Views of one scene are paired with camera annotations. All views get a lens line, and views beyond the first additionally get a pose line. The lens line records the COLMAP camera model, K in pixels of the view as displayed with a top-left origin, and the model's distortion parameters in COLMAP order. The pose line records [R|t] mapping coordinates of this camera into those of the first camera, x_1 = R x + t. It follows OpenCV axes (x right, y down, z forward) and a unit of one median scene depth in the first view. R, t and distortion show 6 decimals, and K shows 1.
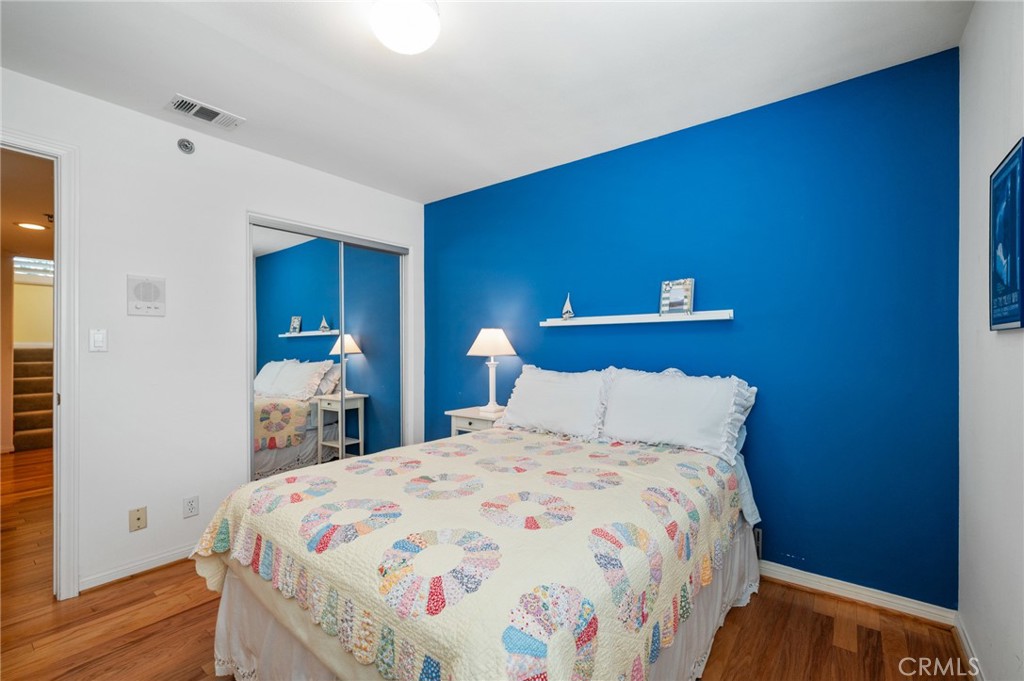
lens RADIAL K [[441.1, 0, 512.0], [0, 441.1, 340.5], [0, 0, 1]] dist [0.000638, 0.000046]
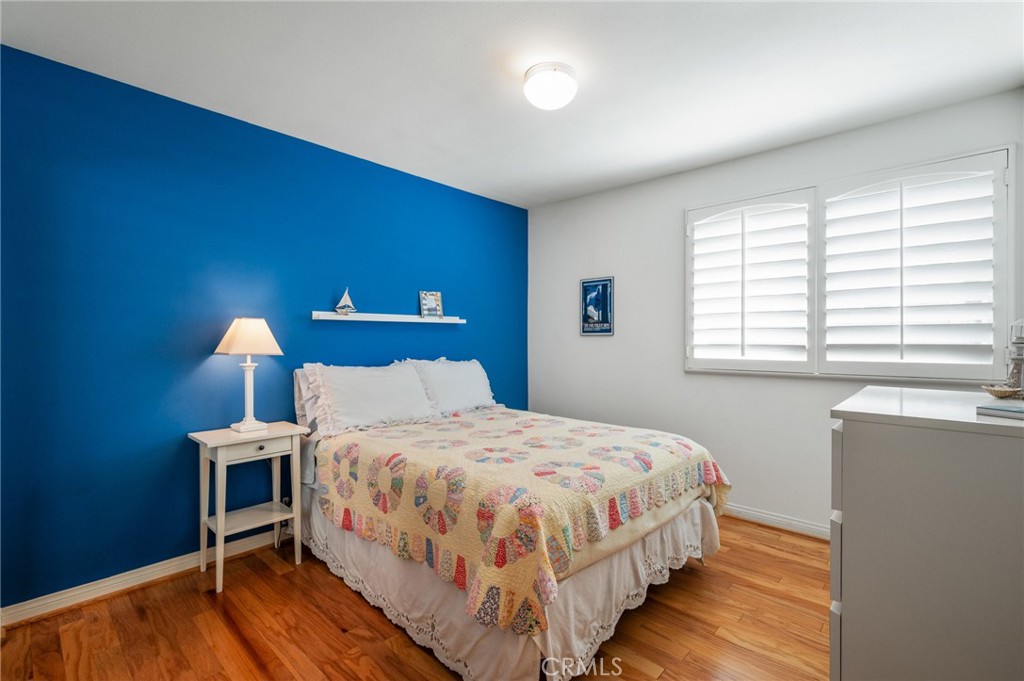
lens RADIAL K [[459.8, 0, 516.5], [0, 459.8, 327.2], [0, 0, 1]] dist [0.000726, 0.000120]
pose [[0.069923, 0.029647, 0.997112, -0.994498], [-0.007412, 0.999546, -0.029199, 0.009805], [-0.997525, -0.005349, 0.070111, 0.636319]]
